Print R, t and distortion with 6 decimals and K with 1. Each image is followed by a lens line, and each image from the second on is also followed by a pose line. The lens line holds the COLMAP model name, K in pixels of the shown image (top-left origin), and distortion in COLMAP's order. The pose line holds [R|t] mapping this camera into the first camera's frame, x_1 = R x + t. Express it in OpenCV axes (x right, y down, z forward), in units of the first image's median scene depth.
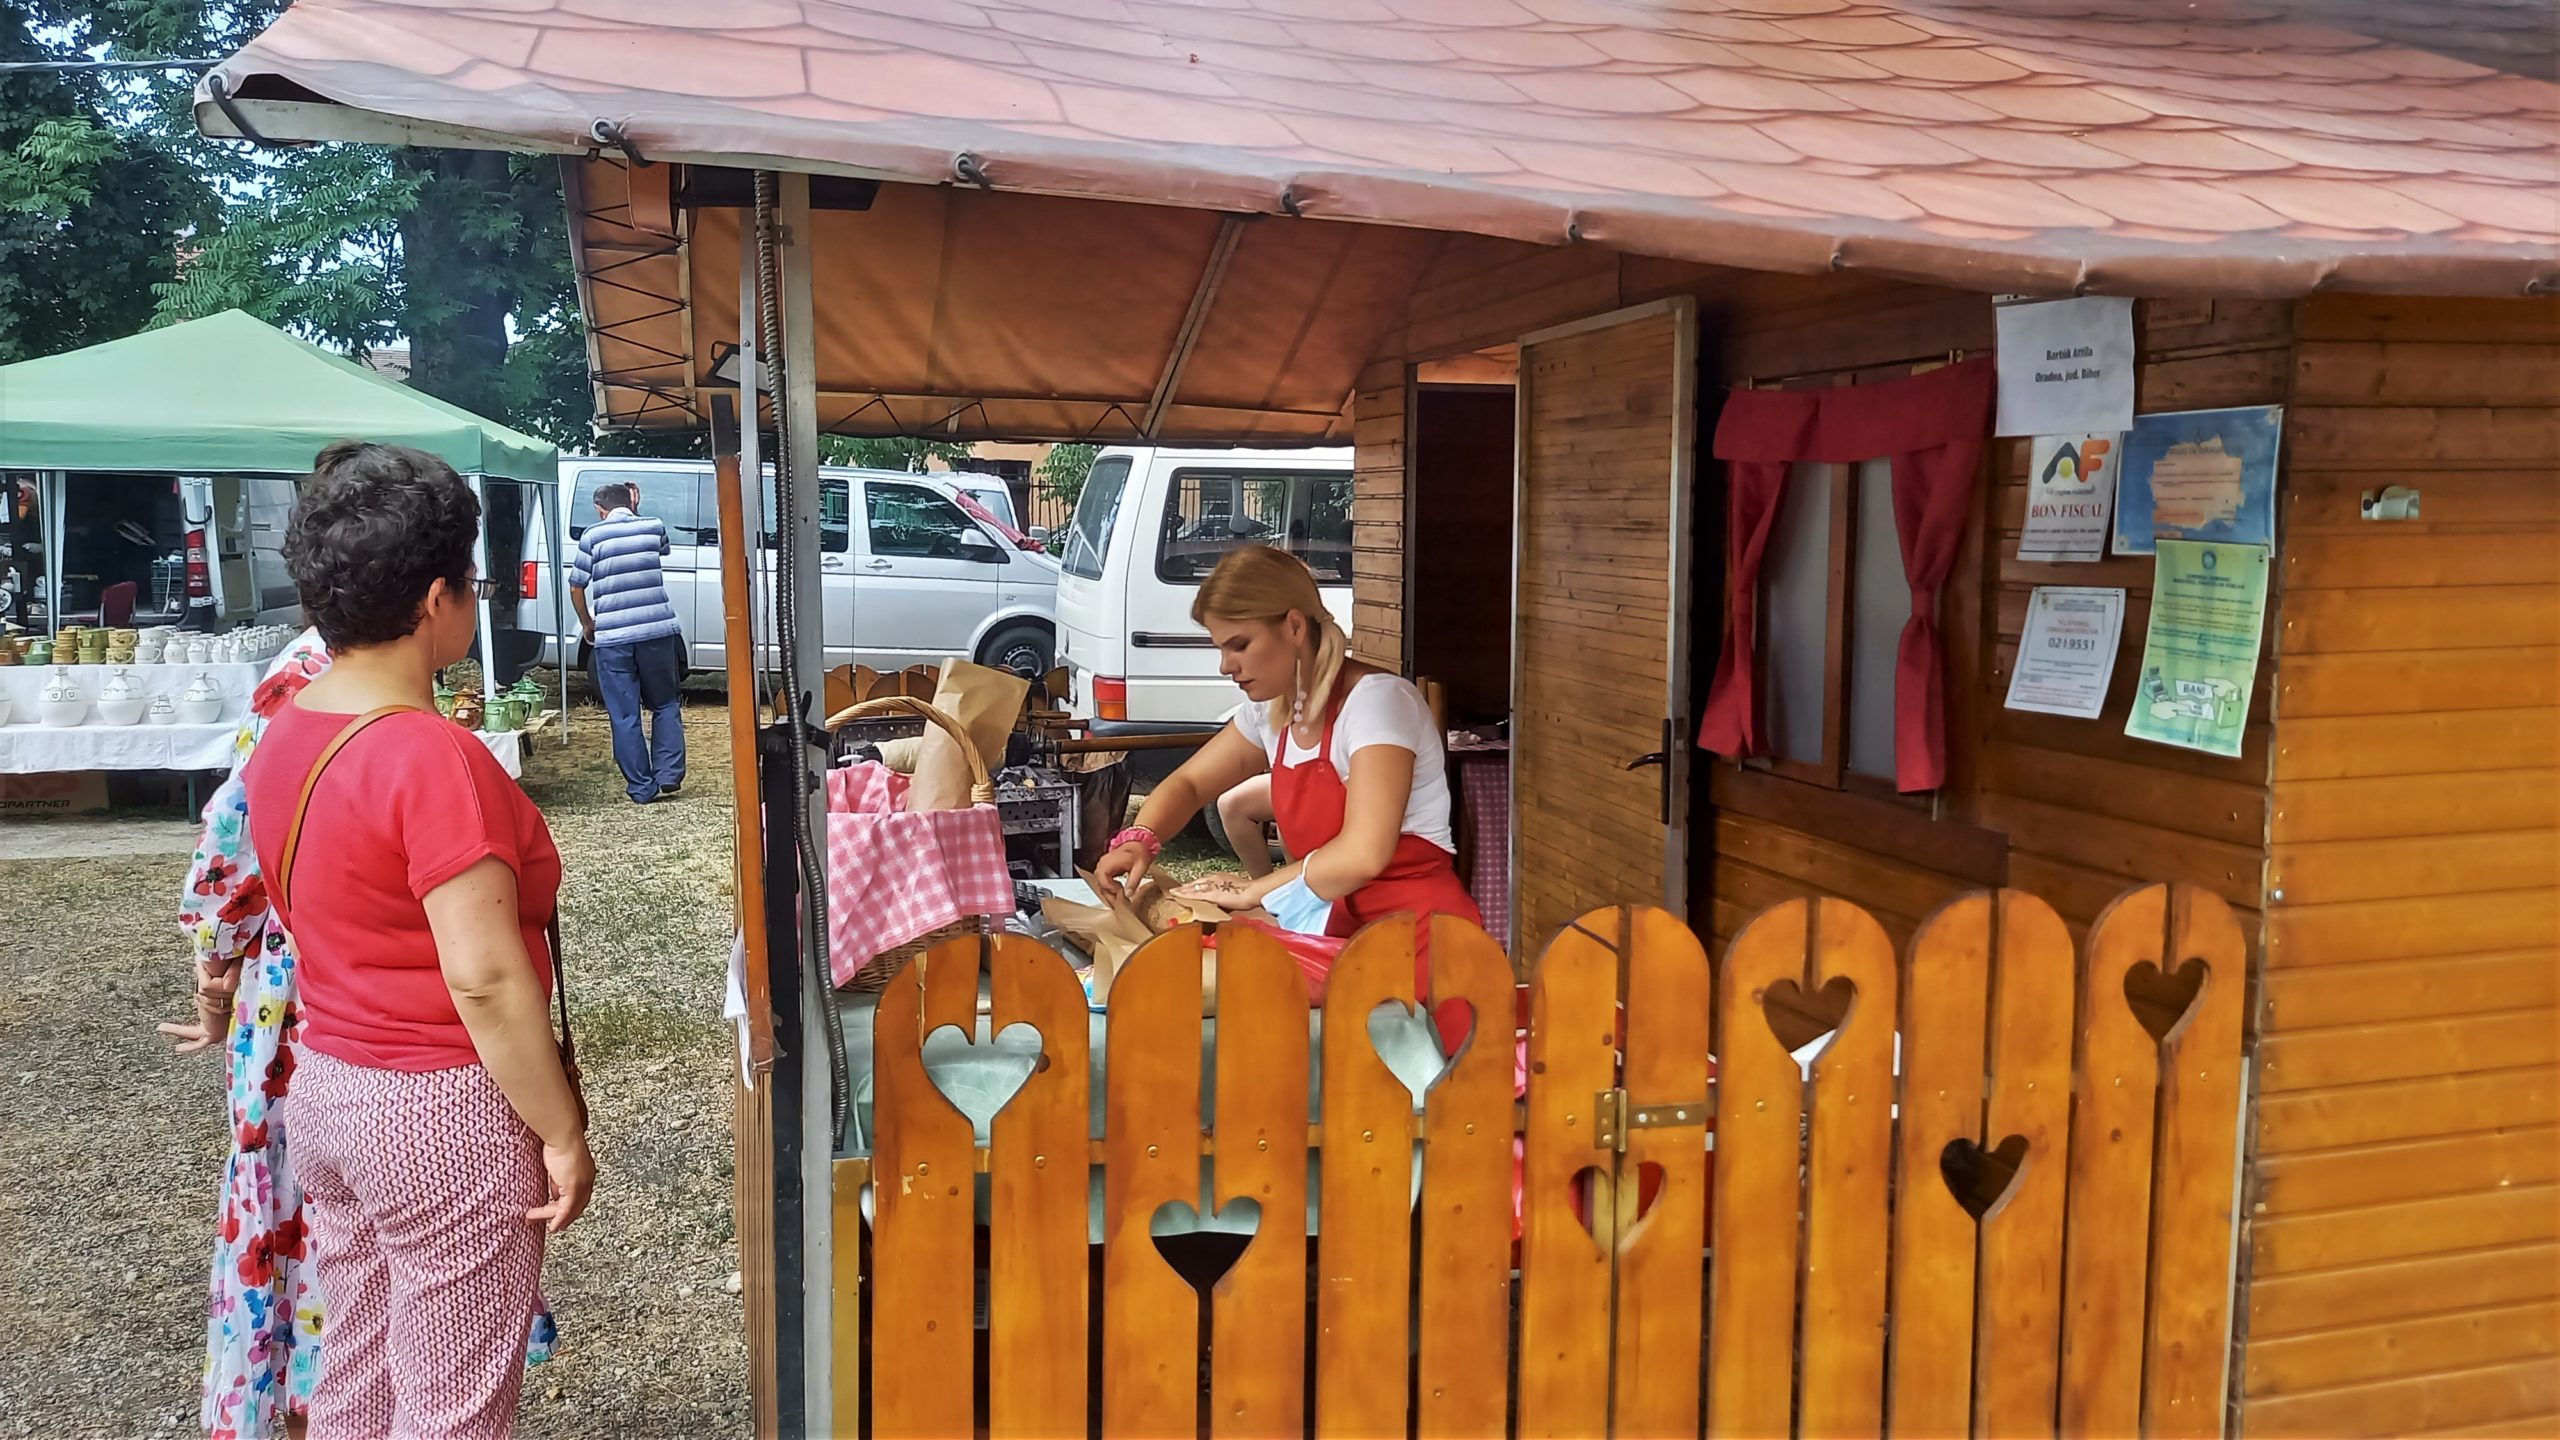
lens RADIAL K [[1926.3, 0, 1275.5], [0, 1926.3, 726.0], [0, 0, 1]] dist [0.057994, -0.003538]
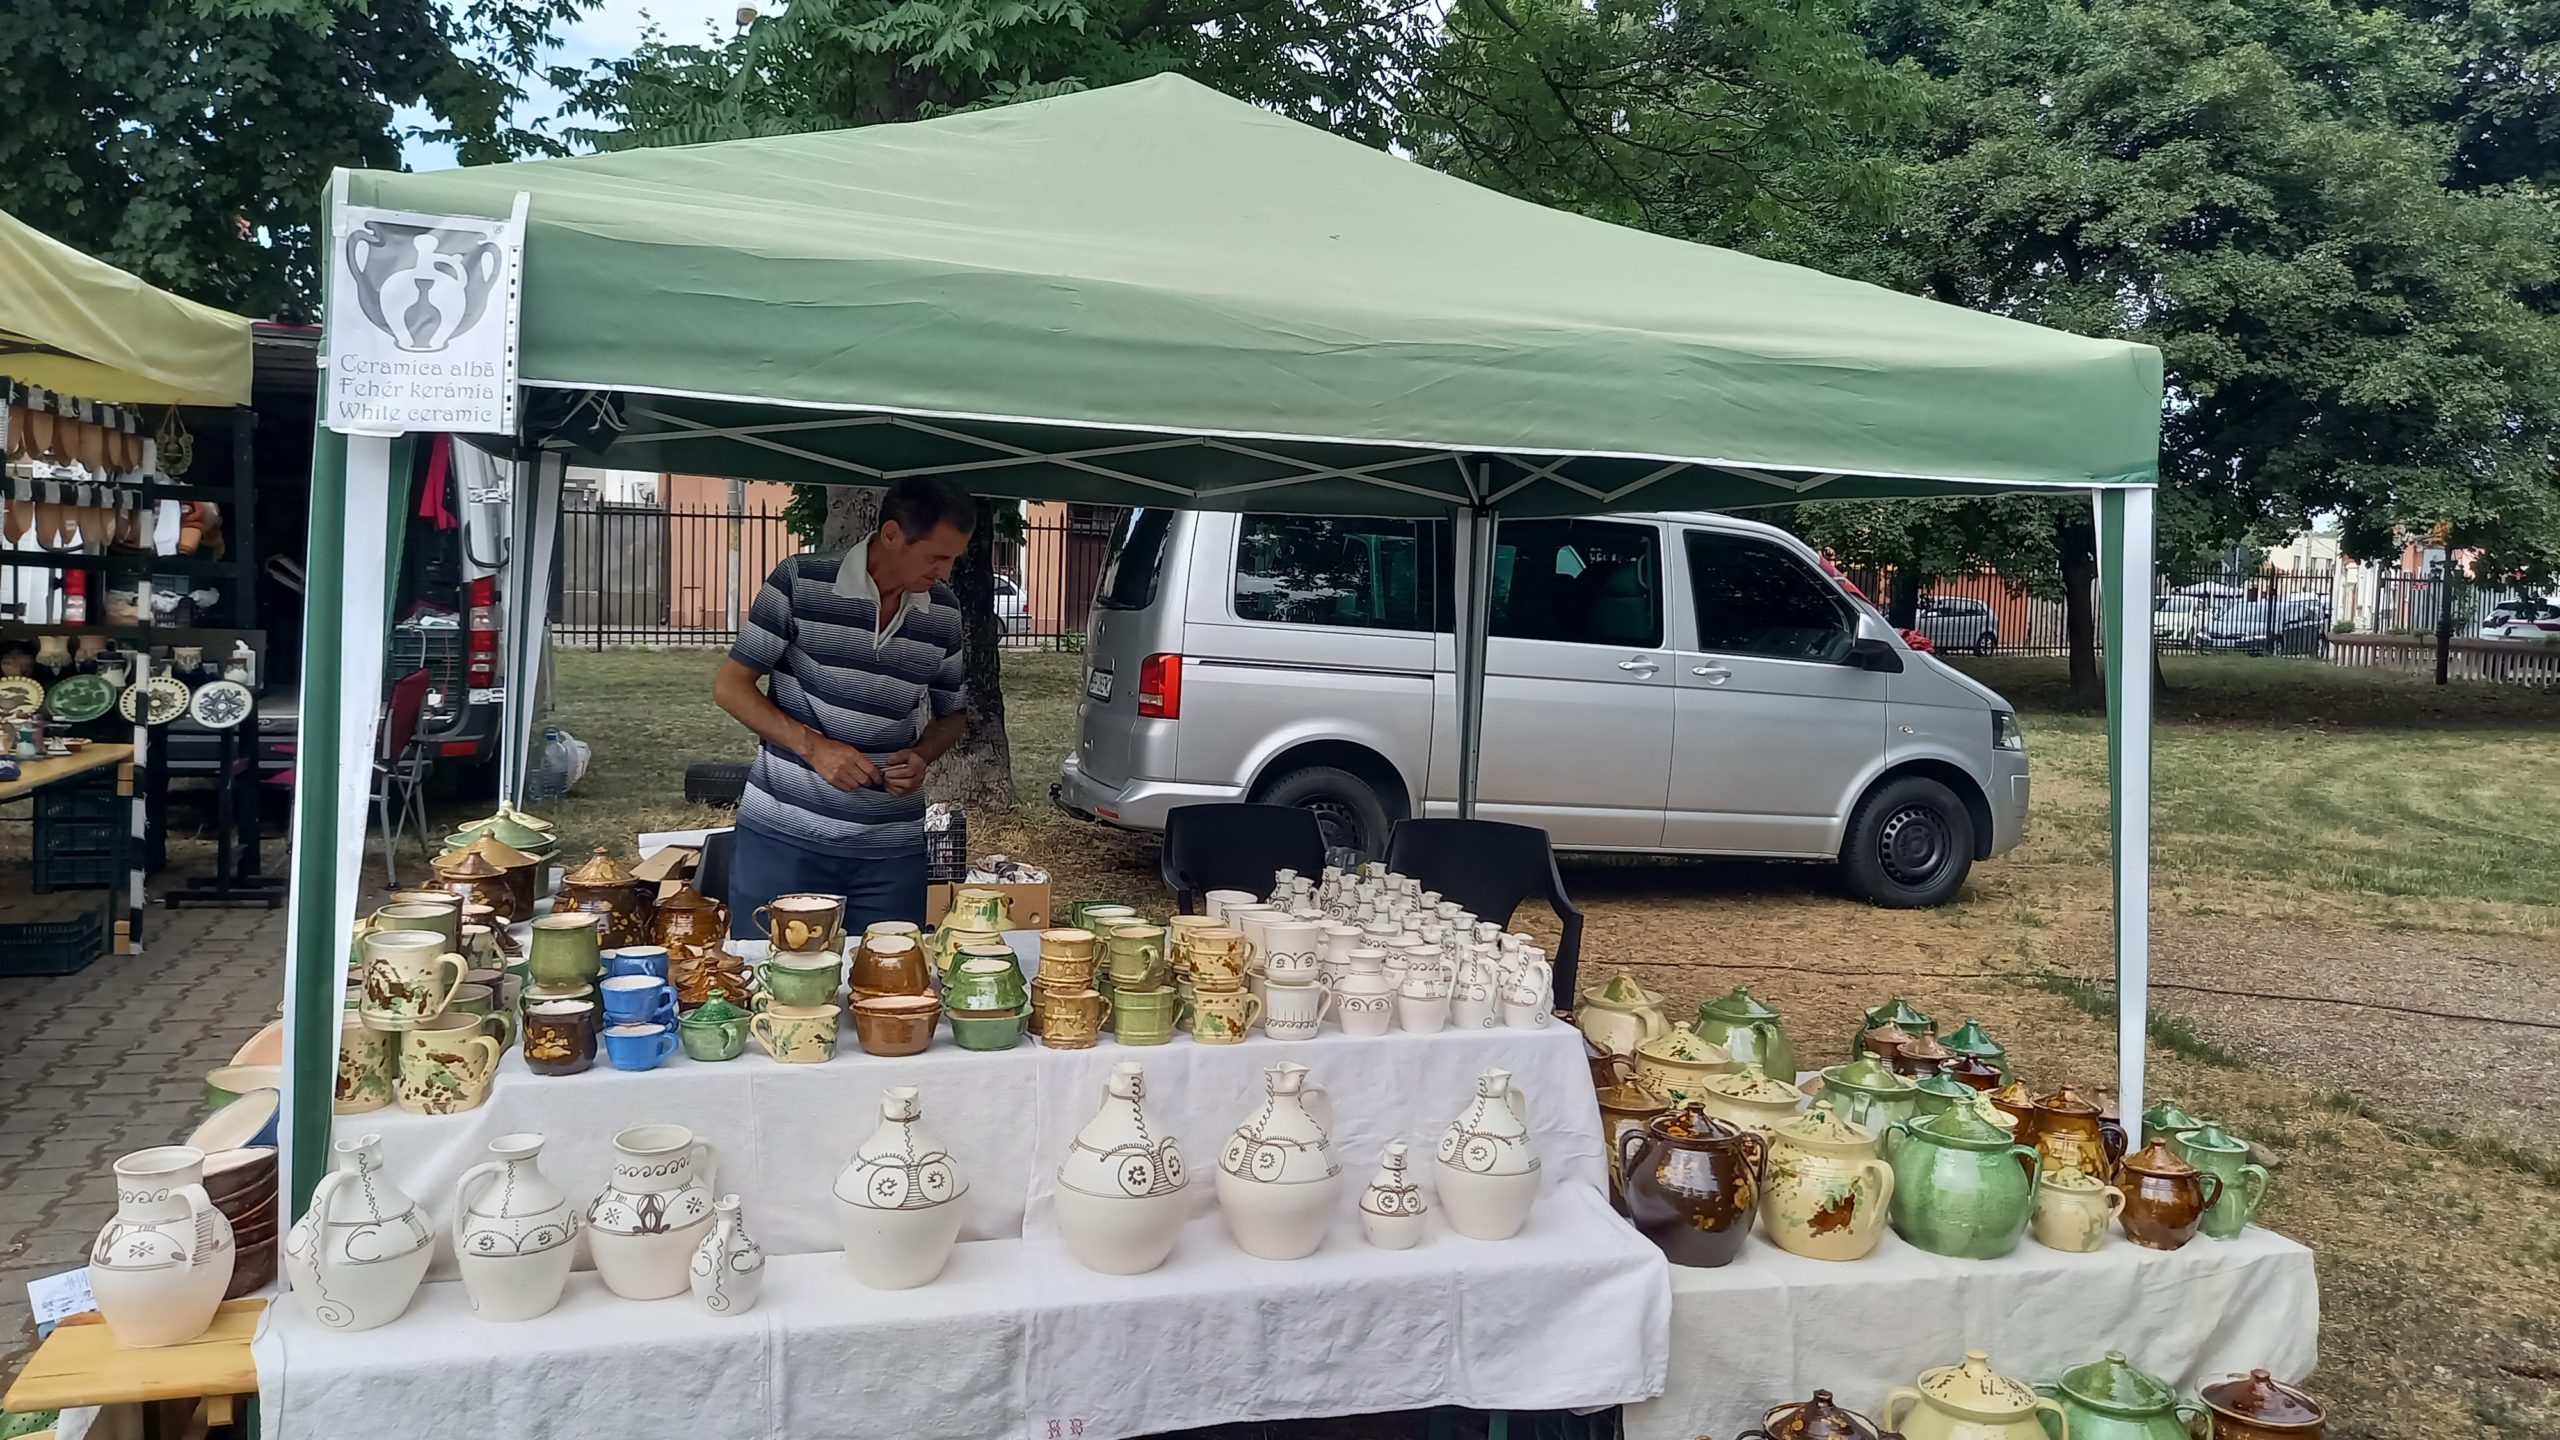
lens RADIAL K [[1926.3, 0, 1289.3], [0, 1926.3, 720.4], [0, 0, 1]] dist [0.057994, -0.003538]
pose [[0.997323, 0.026630, 0.068105, -0.372609], [-0.024370, 0.999131, -0.033799, -0.045327], [-0.068946, 0.032049, 0.997105, 0.422043]]
